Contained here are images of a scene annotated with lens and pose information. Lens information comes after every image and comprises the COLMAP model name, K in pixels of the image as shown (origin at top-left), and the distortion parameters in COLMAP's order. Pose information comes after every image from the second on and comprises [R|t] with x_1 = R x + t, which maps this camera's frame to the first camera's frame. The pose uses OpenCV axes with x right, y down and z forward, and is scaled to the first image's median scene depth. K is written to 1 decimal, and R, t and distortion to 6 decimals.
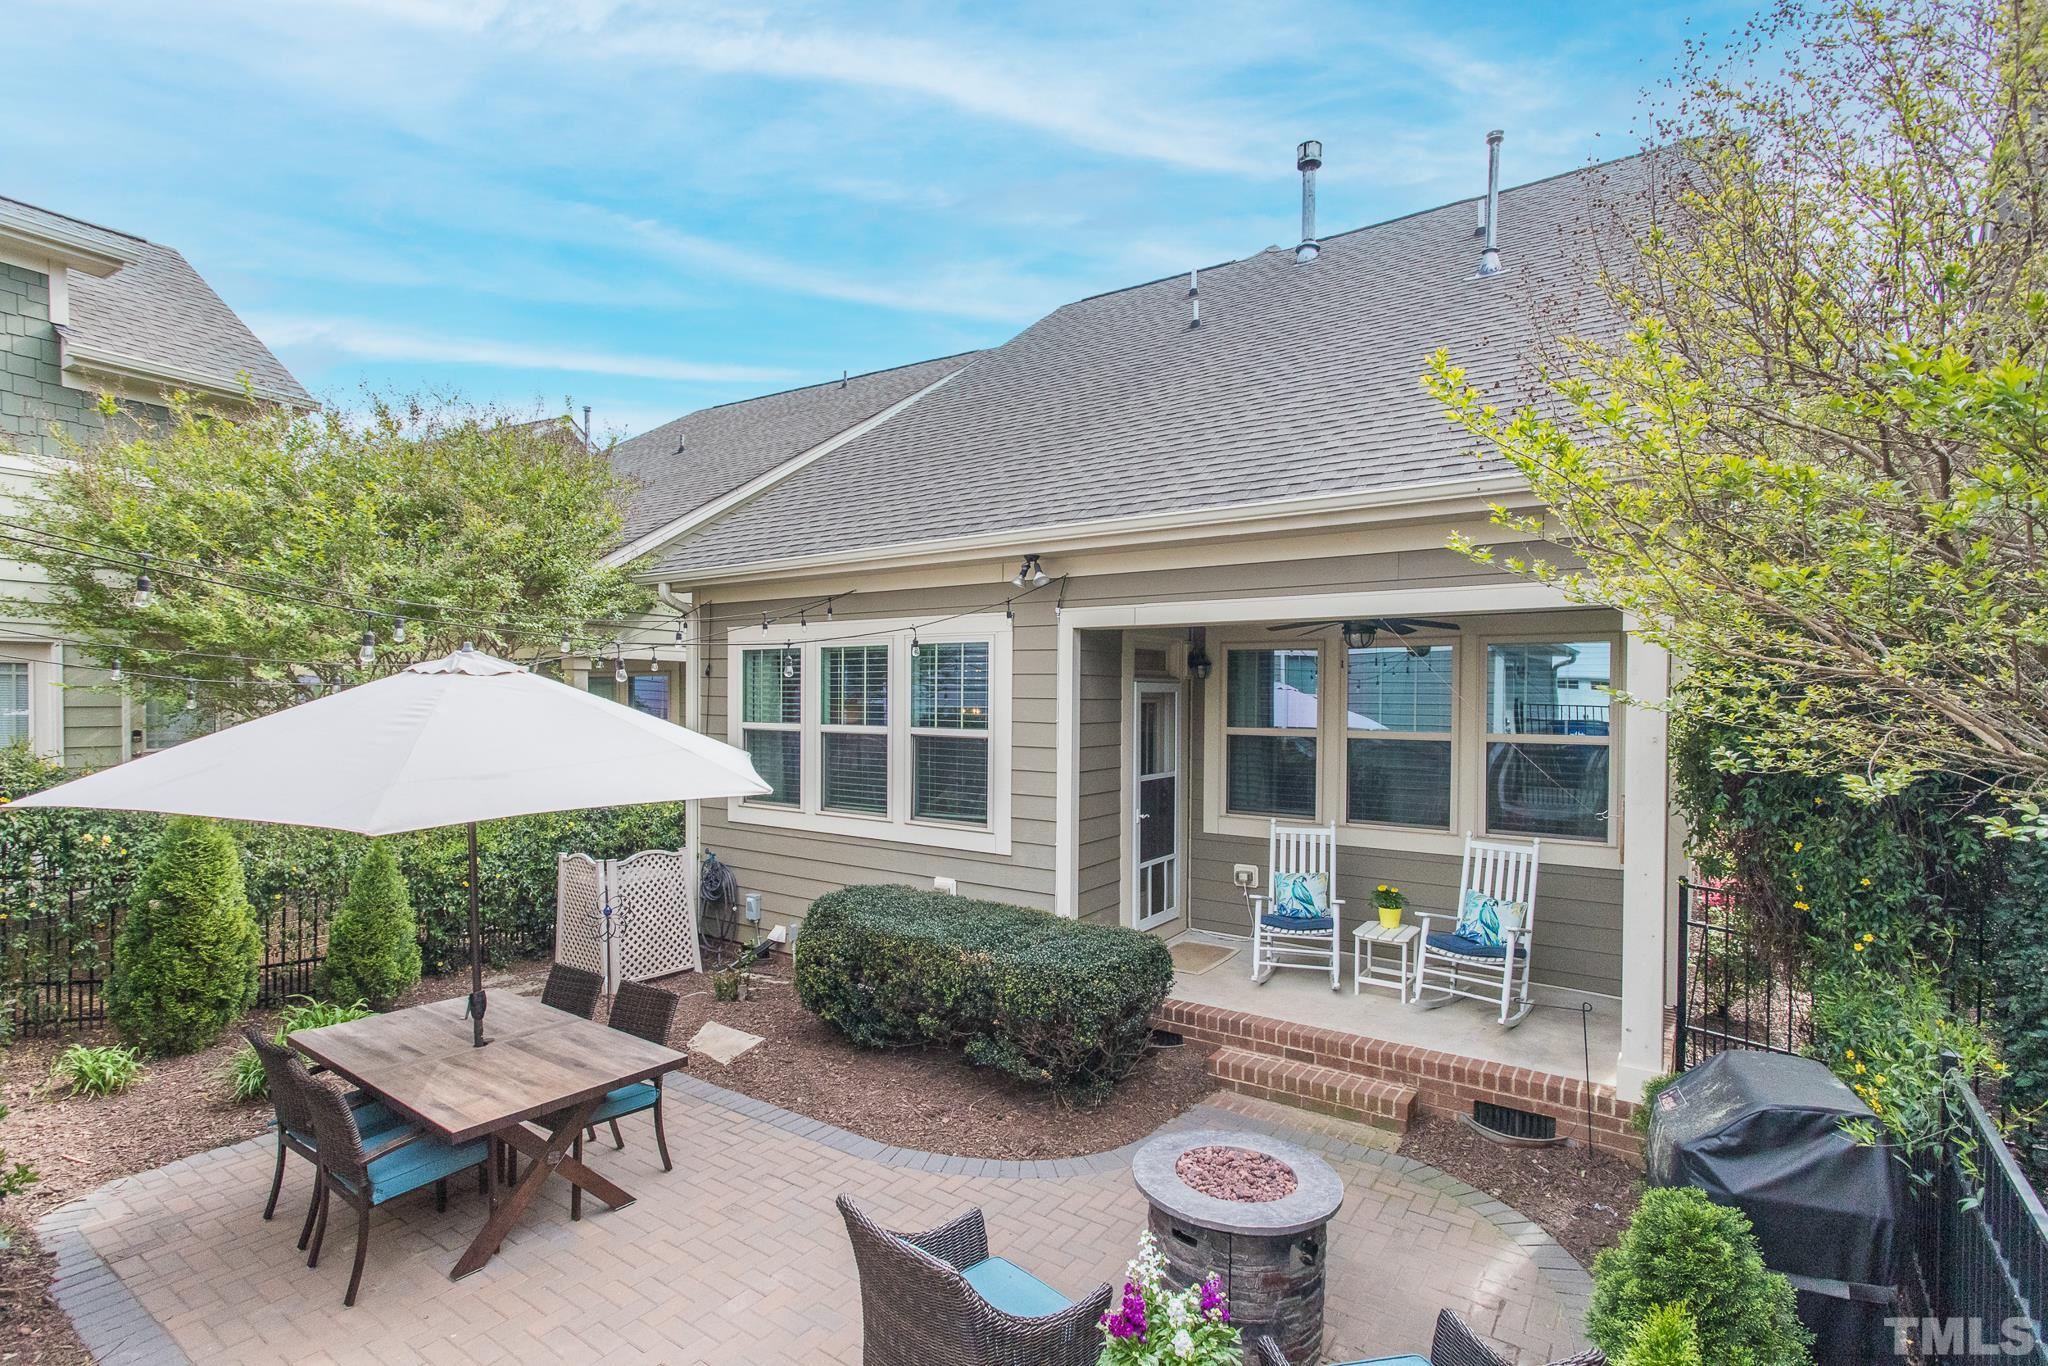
lens RADIAL K [[978.5, 0, 1022.5], [0, 978.5, 700.7], [0, 0, 1]] dist [0.003386, 0.001303]
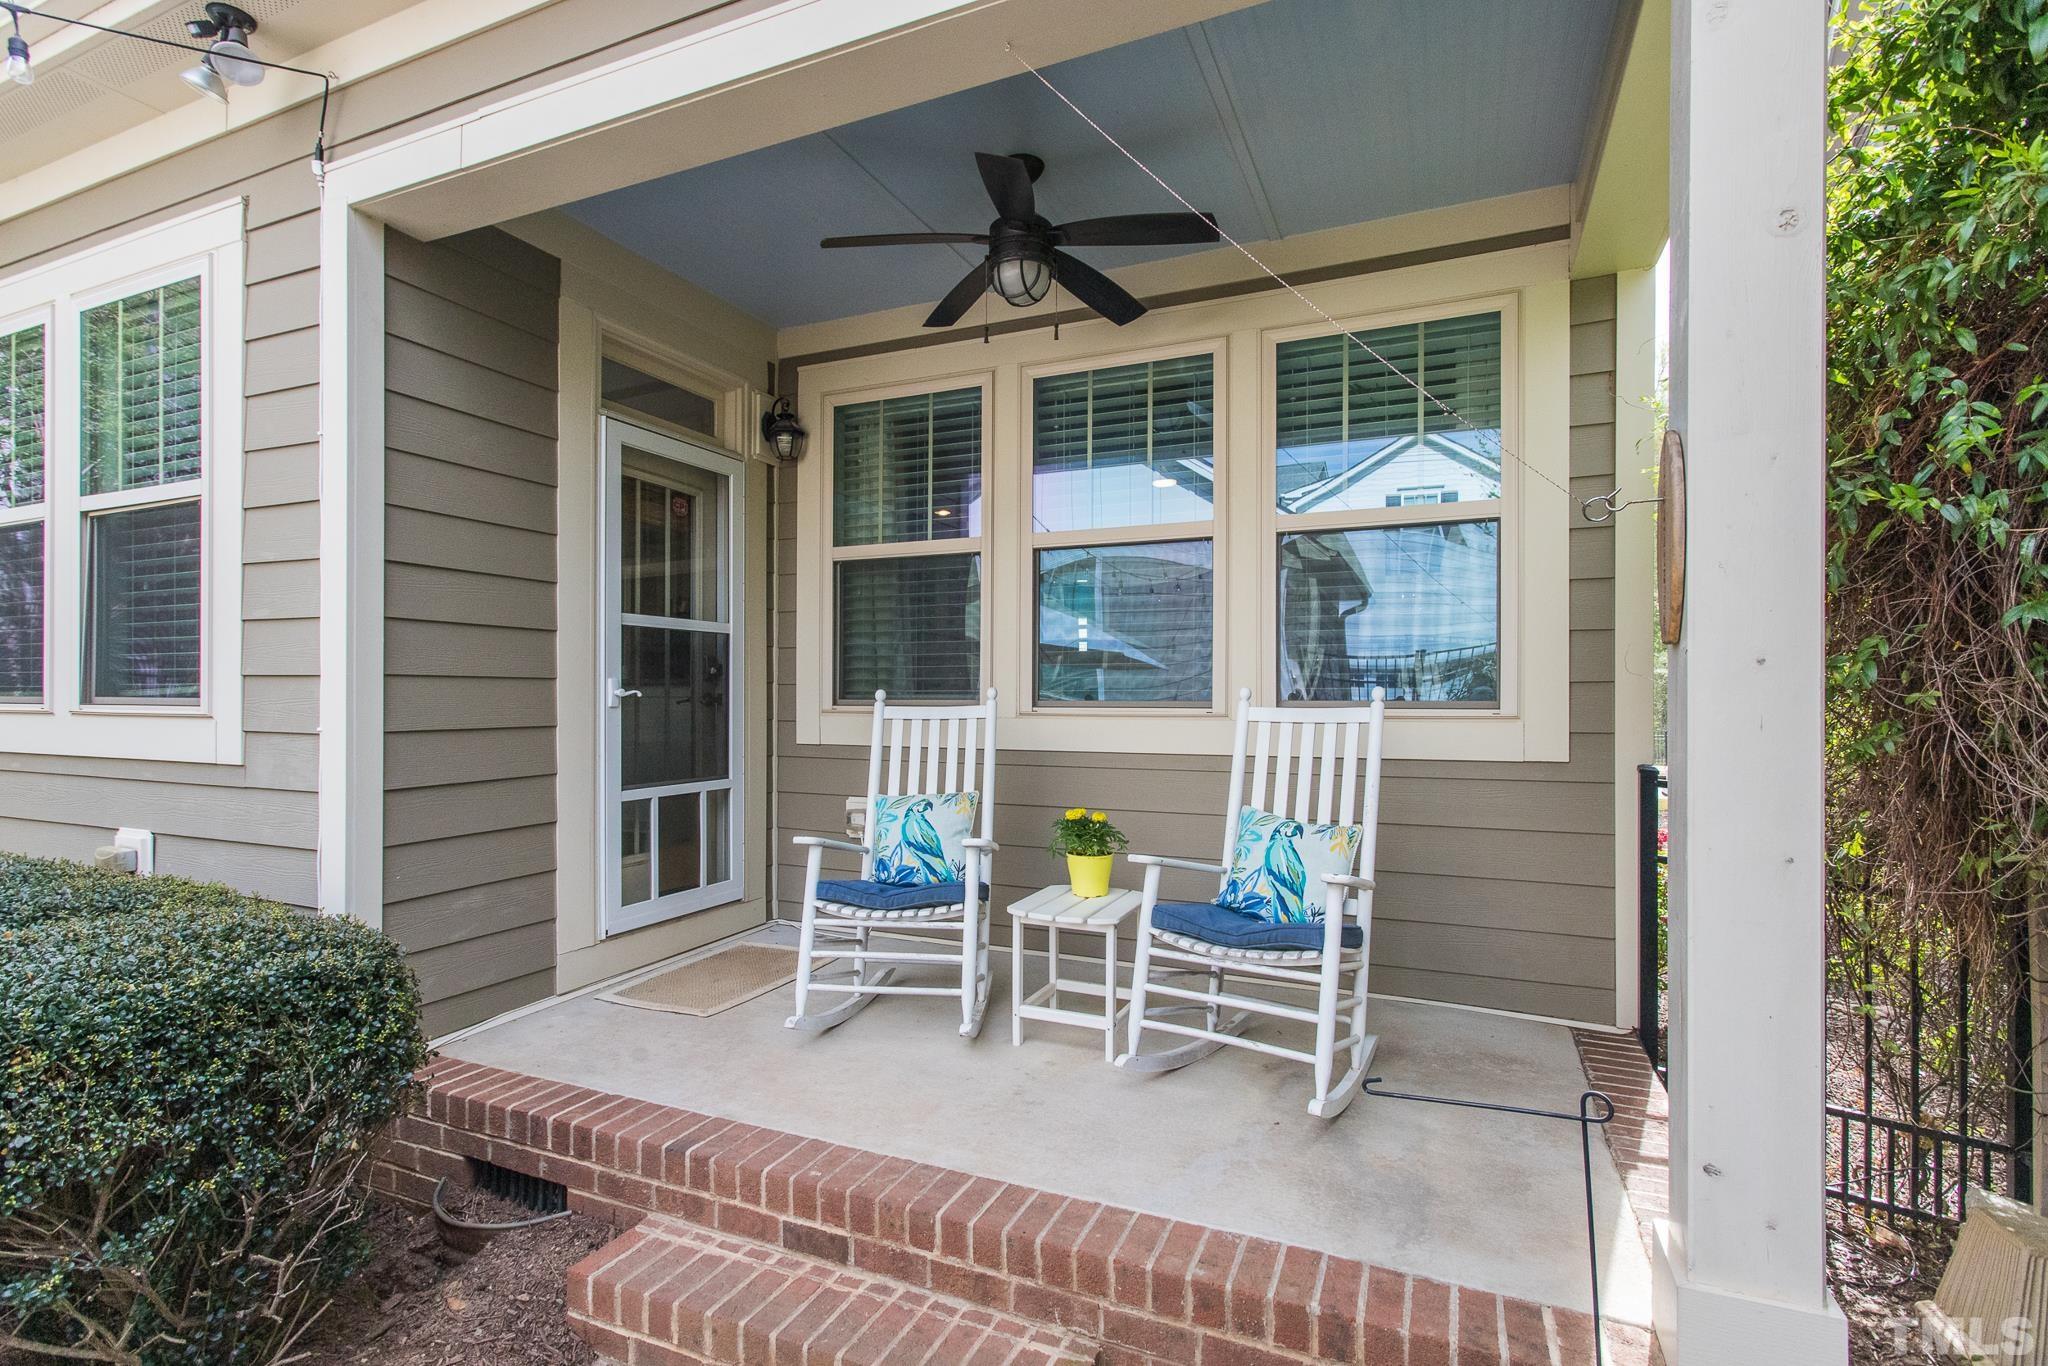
lens RADIAL K [[978.5, 0, 1019.1], [0, 978.5, 682.7], [0, 0, 1]] dist [0.003386, 0.001303]
pose [[0.982838, -0.000564, 0.184470, 0.261197], [0.004094, 0.999816, -0.018756, 0.140896], [-0.184425, 0.019189, 0.982659, 0.552952]]
